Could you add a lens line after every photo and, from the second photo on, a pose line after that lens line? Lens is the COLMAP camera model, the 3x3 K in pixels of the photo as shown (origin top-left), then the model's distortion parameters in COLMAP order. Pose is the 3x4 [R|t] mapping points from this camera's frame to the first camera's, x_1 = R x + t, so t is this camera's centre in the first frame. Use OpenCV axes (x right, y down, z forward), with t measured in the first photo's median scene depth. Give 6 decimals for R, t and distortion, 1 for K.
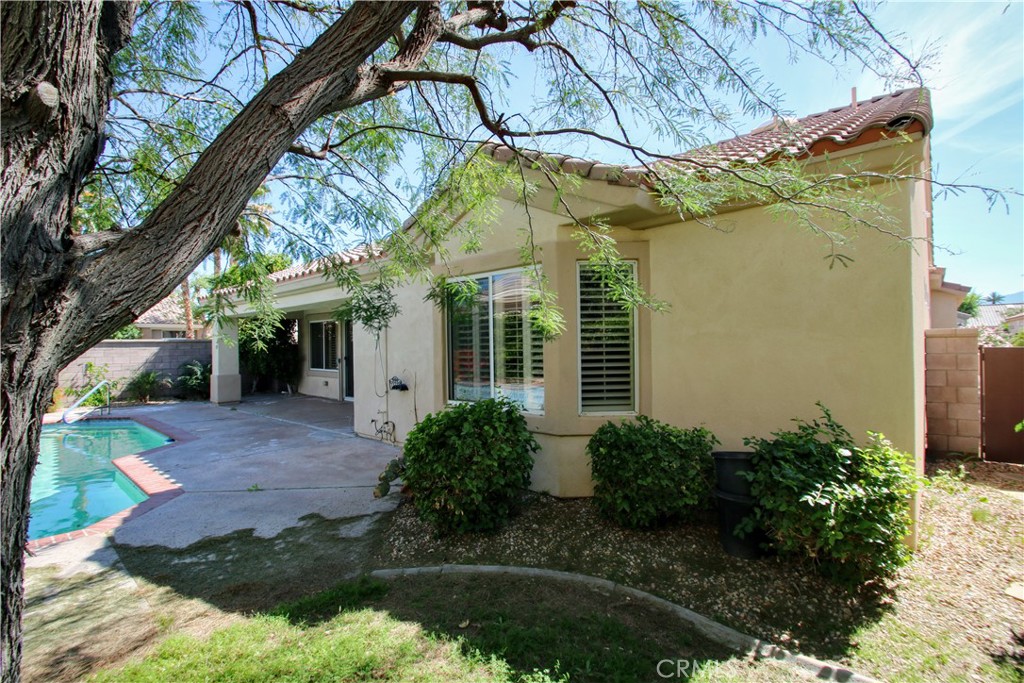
lens RADIAL K [[474.1, 0, 512.0], [0, 474.1, 341.5], [0, 0, 1]] dist [-0.002406, -0.010568]
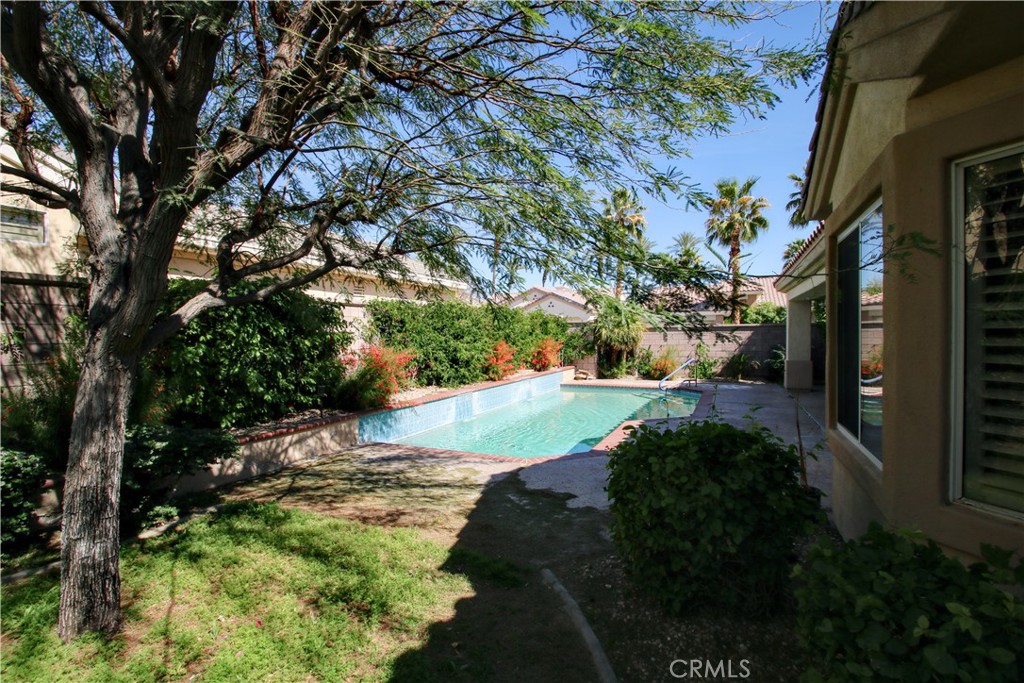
lens RADIAL K [[474.1, 0, 512.0], [0, 474.1, 341.5], [0, 0, 1]] dist [-0.002406, -0.010568]
pose [[0.280687, 0.027680, -0.959400, 0.561605], [0.011082, 0.999424, 0.032077, -0.024092], [0.959735, -0.019636, 0.280219, 0.584973]]
